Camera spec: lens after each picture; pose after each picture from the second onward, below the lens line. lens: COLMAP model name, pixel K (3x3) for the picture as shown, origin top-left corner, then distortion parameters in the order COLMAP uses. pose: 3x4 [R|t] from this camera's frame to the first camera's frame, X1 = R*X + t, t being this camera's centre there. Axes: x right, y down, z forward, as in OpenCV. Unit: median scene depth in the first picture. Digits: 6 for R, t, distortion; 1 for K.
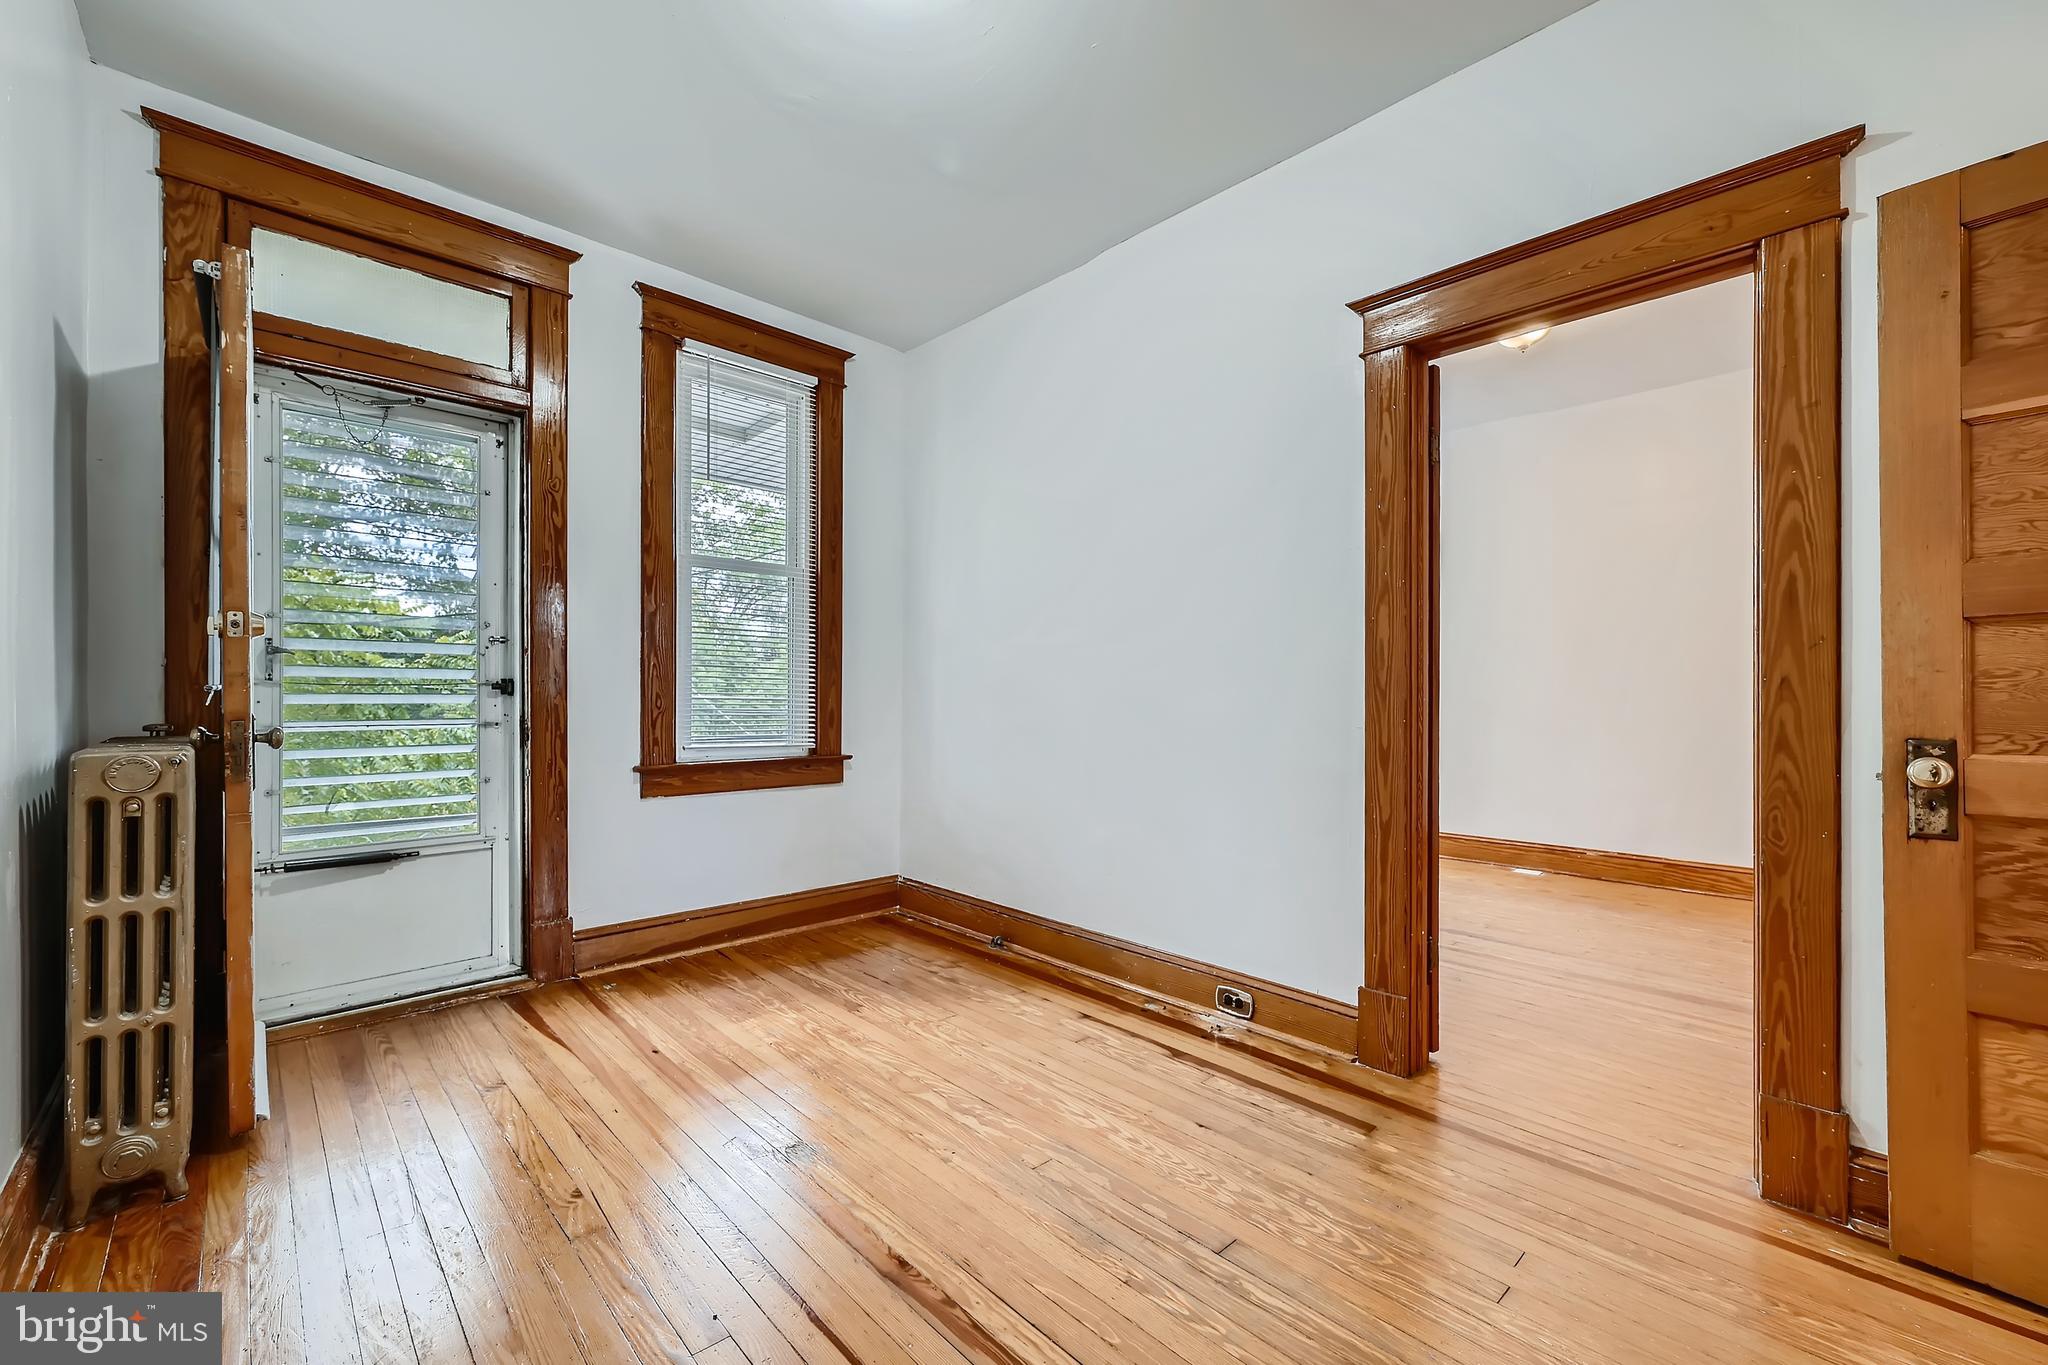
lens RADIAL K [[819.9, 0, 1016.5], [0, 819.9, 687.6], [0, 0, 1]] dist [0.001296, 0.000159]
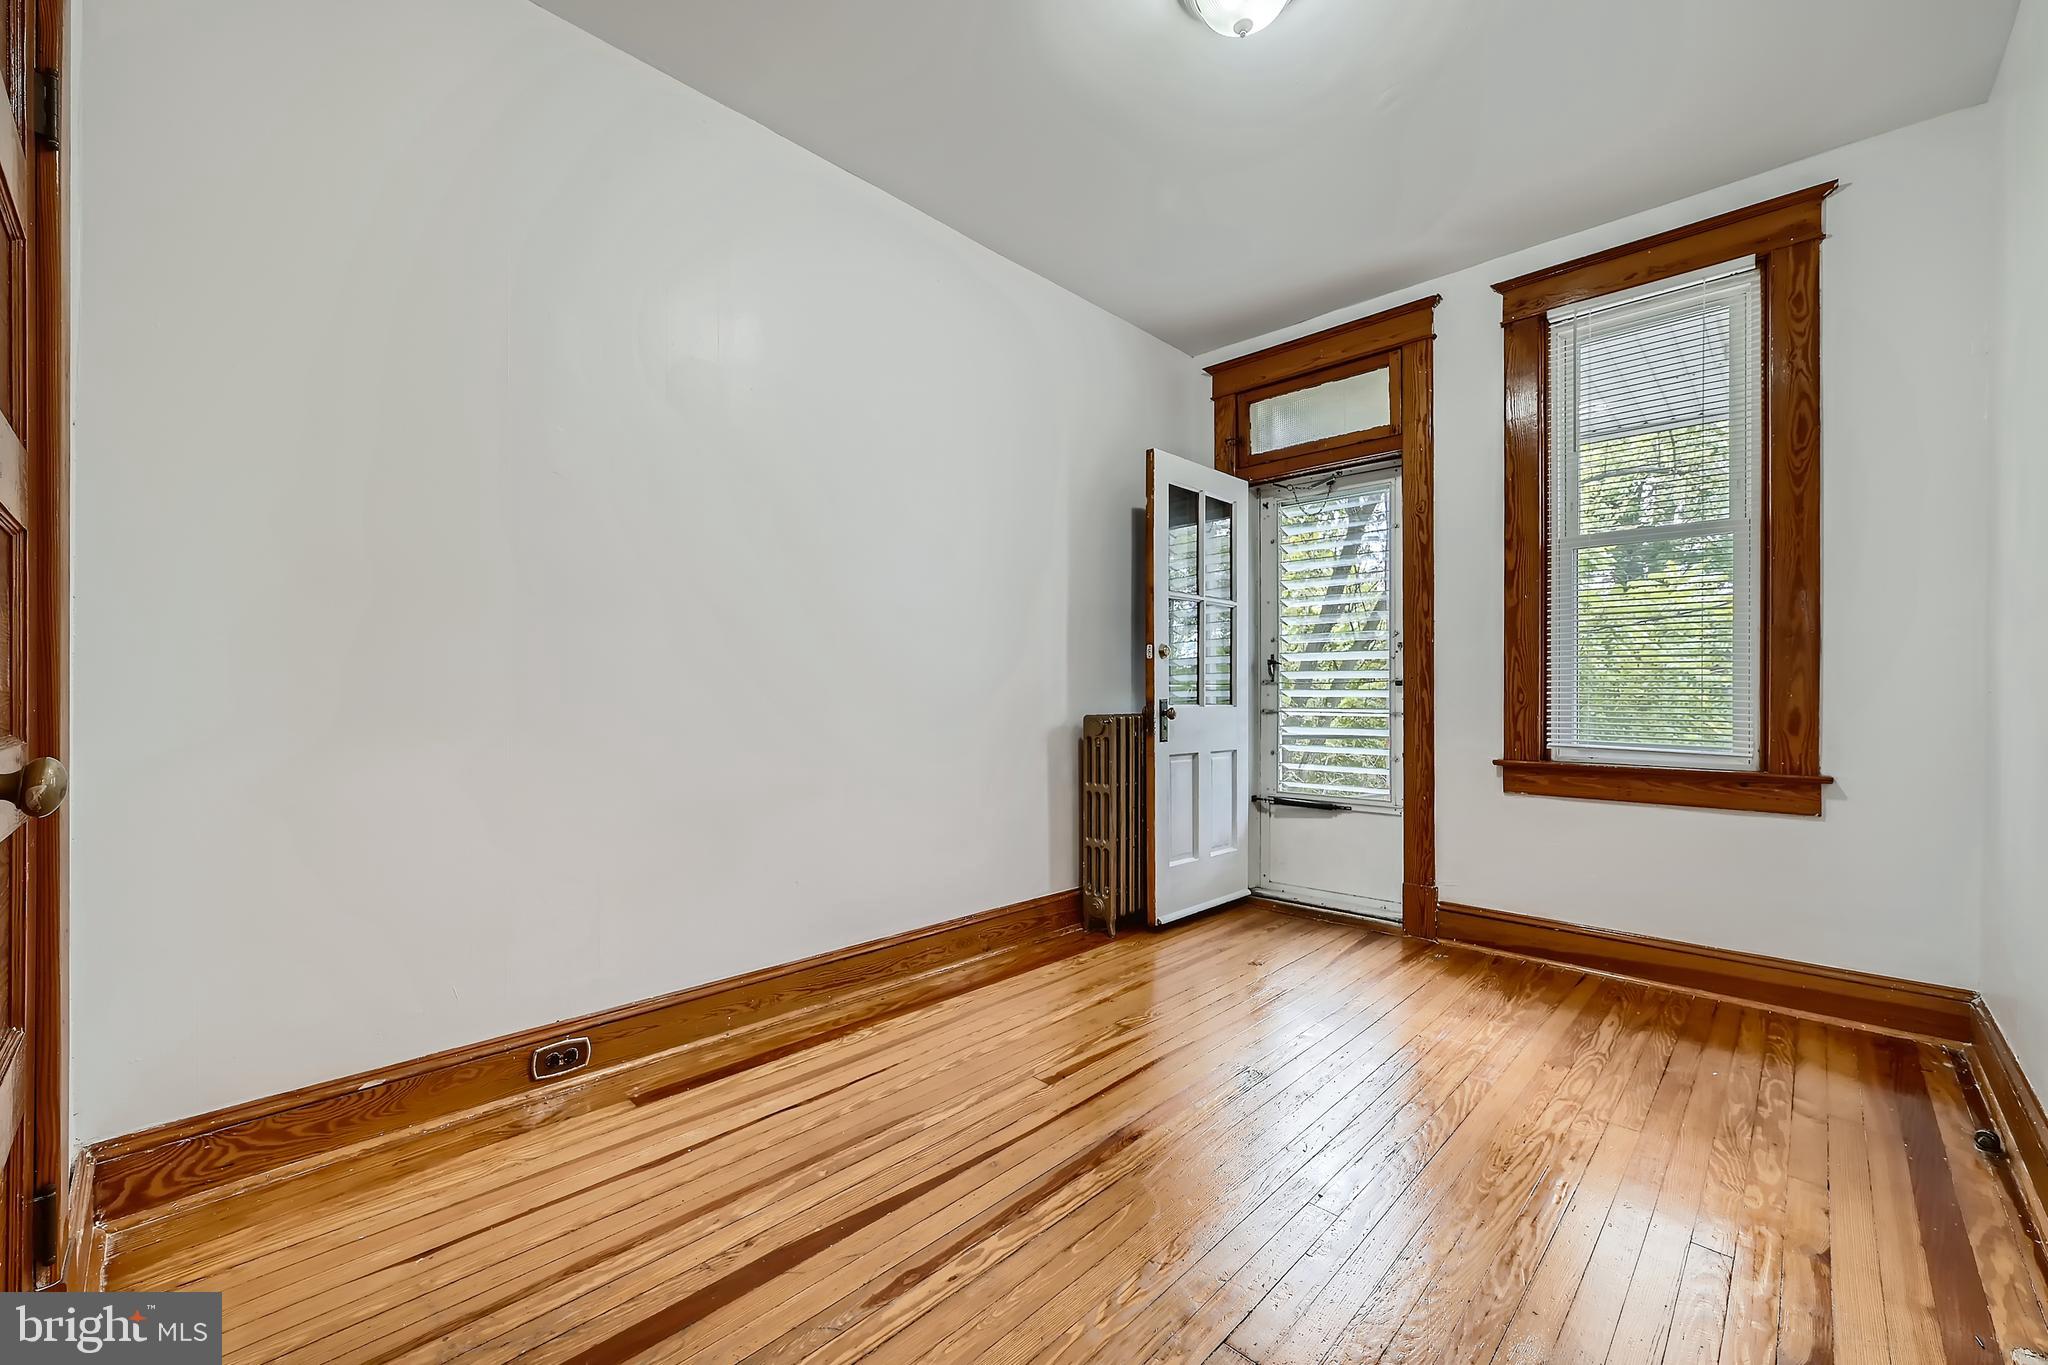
lens RADIAL K [[819.9, 0, 1016.5], [0, 819.9, 687.6], [0, 0, 1]] dist [0.001296, 0.000159]
pose [[0.042172, -0.007012, -0.999086, 0.546576], [0.007883, 0.999947, -0.006686, 0.008995], [0.999079, -0.007594, 0.042225, 0.373436]]
